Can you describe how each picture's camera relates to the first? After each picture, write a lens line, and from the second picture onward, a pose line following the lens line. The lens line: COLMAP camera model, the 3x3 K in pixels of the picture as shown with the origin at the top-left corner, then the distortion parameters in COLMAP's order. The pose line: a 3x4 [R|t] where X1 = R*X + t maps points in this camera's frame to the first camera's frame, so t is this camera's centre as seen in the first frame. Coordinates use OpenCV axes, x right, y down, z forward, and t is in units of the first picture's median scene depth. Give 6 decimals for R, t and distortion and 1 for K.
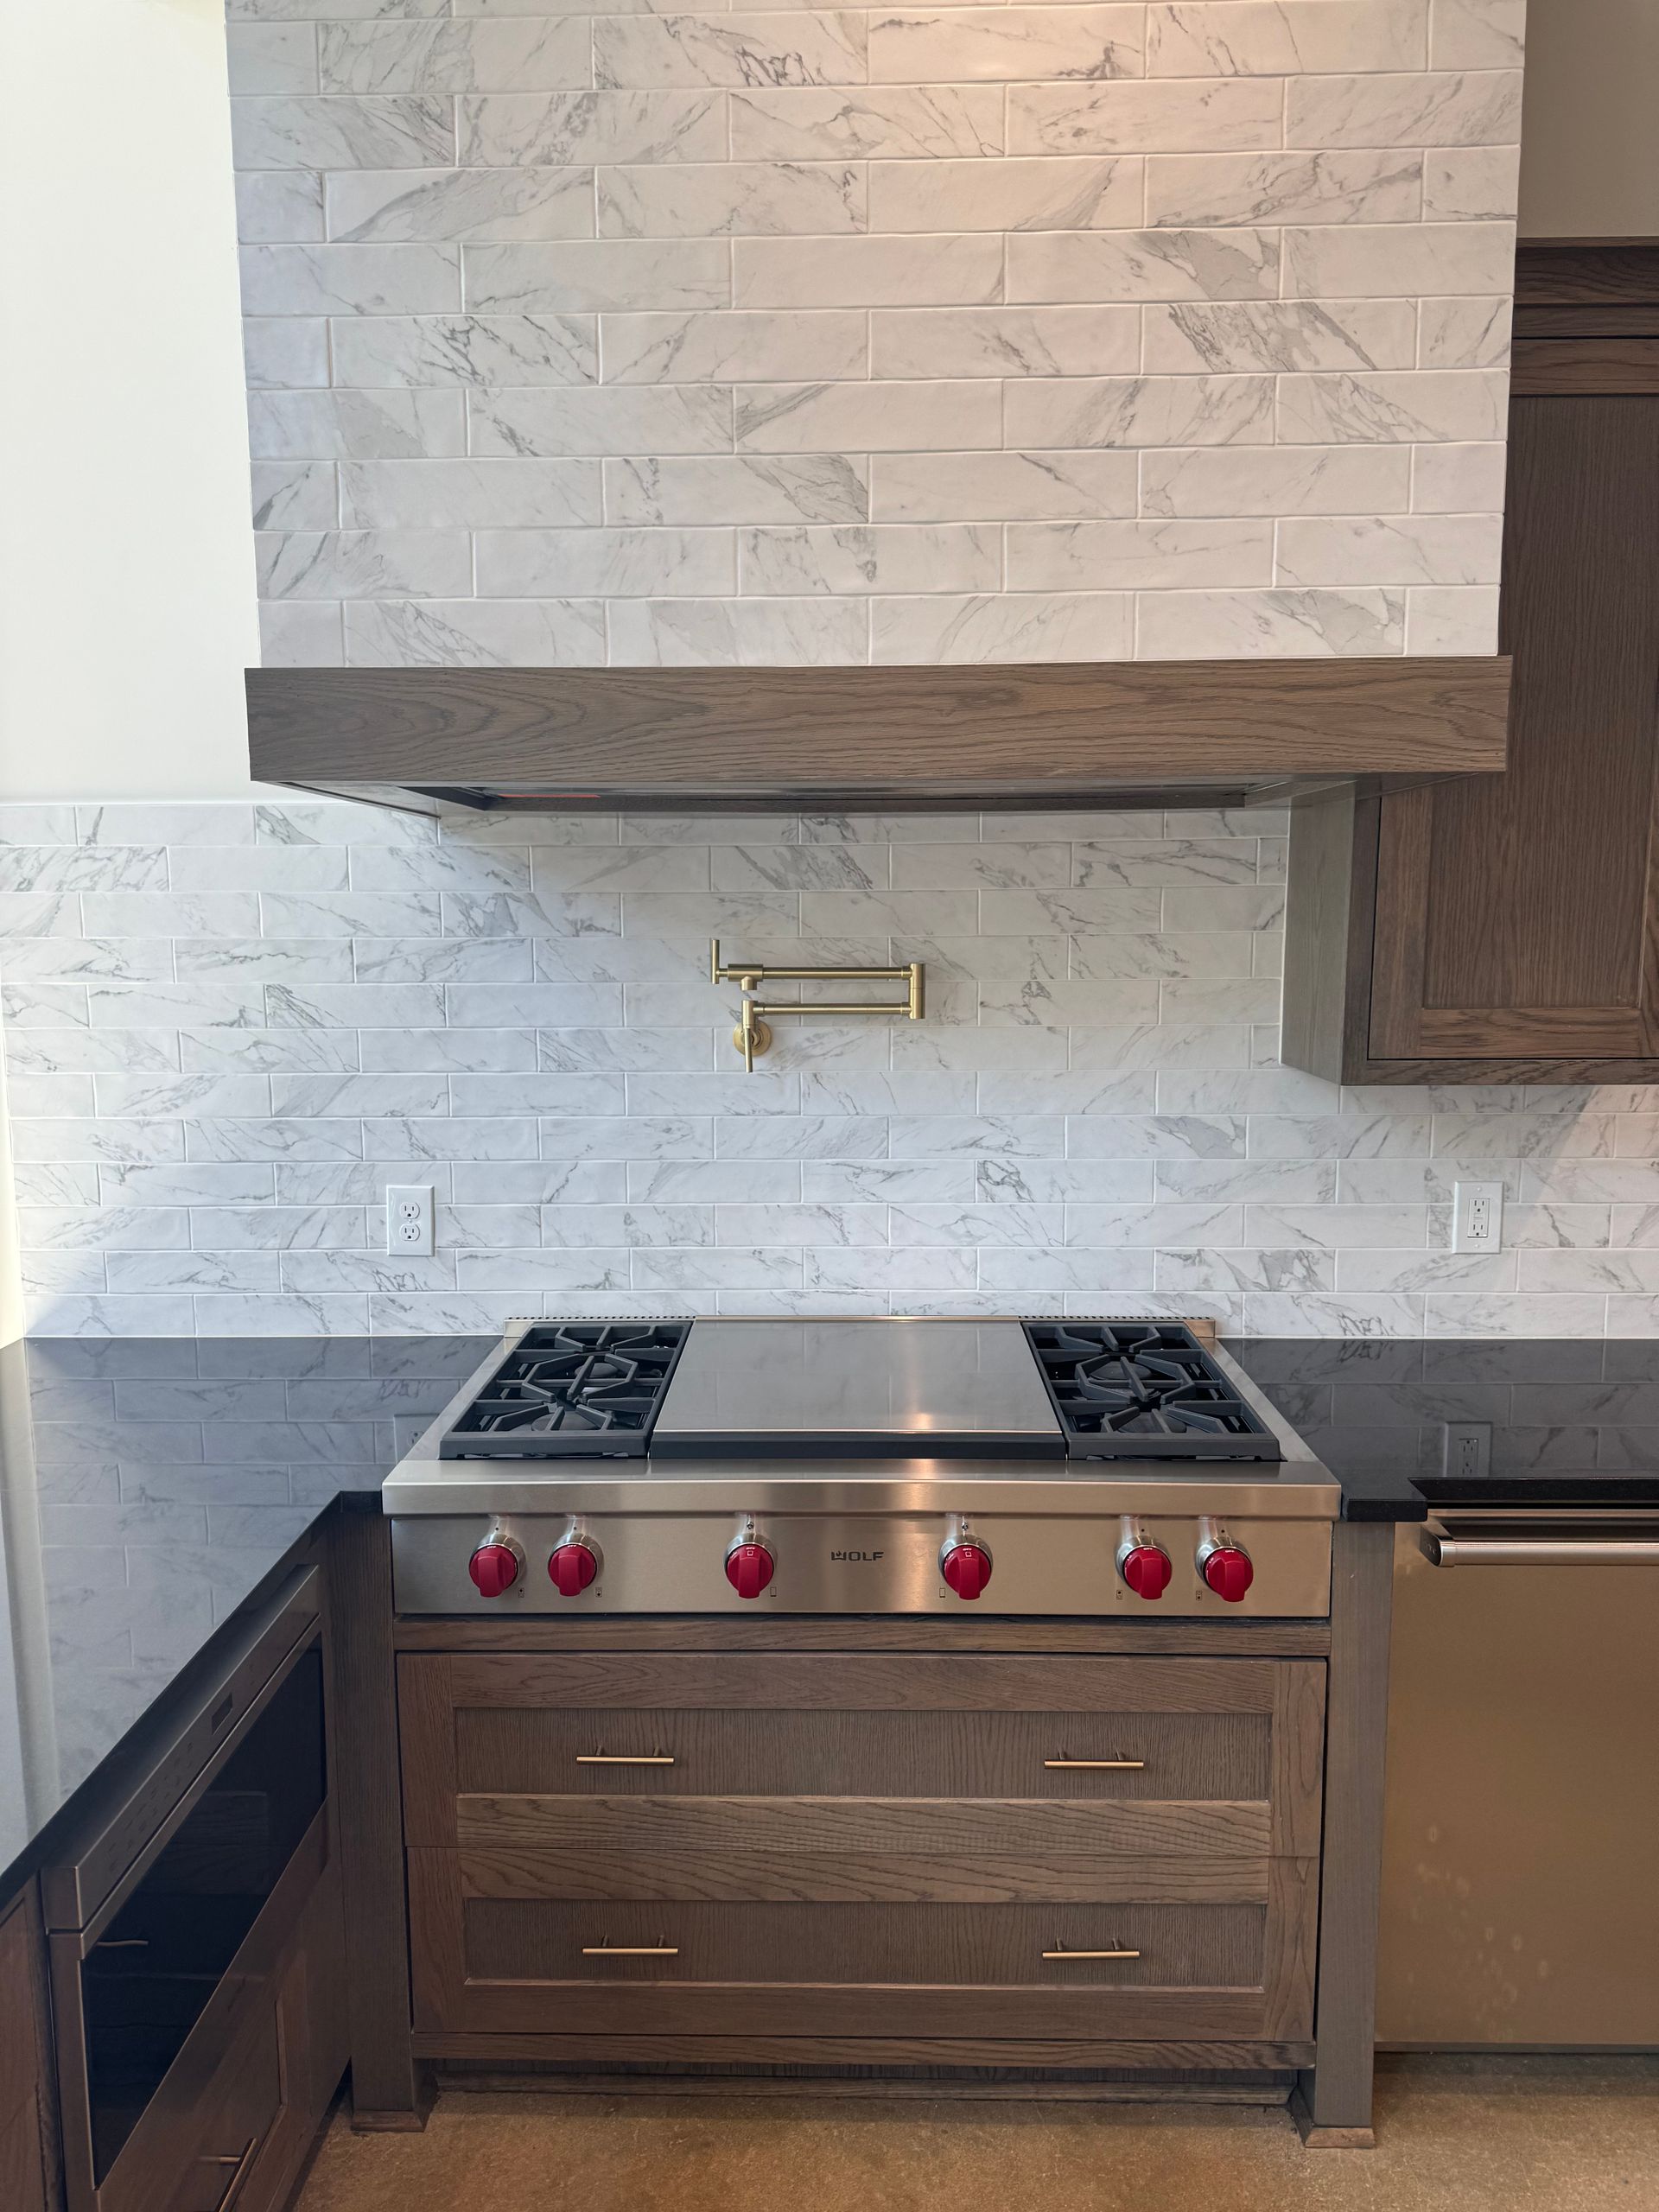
lens RADIAL K [[1632.3, 0, 792.7], [0, 1632.3, 1209.0], [0, 0, 1]] dist [0.123303, -0.222764]
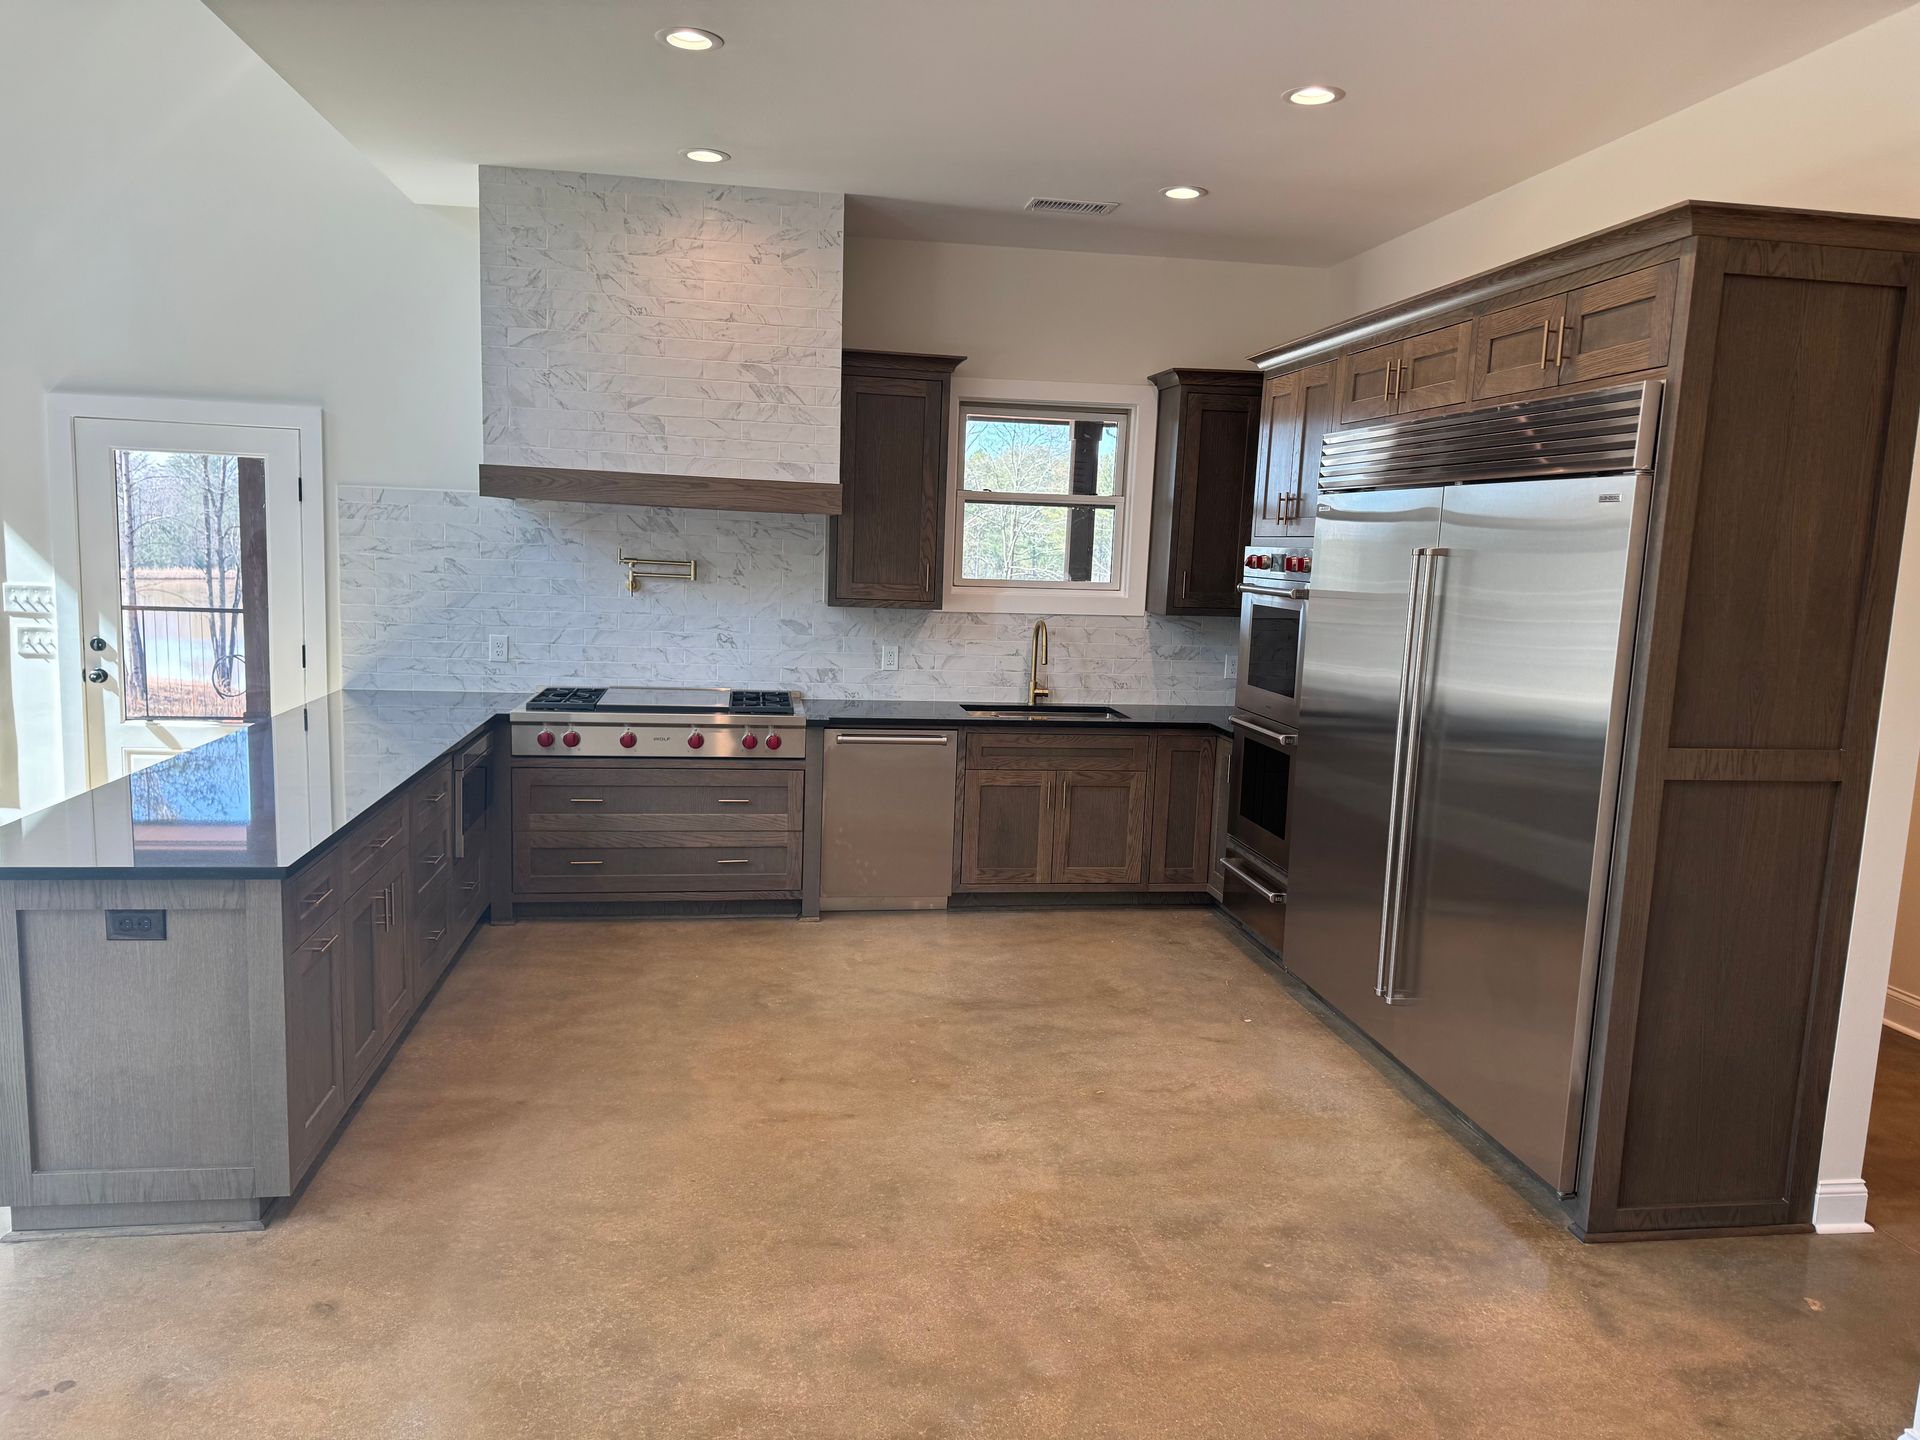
lens RADIAL K [[1416.8, 0, 973.6], [0, 1416.8, 756.7], [0, 0, 1]] dist [0.123303, -0.222764]
pose [[0.980535, 0.016033, 0.195689, 0.072118], [-0.010984, 0.999579, -0.026857, 0.243962], [-0.196037, 0.024185, 0.980298, -1.468383]]
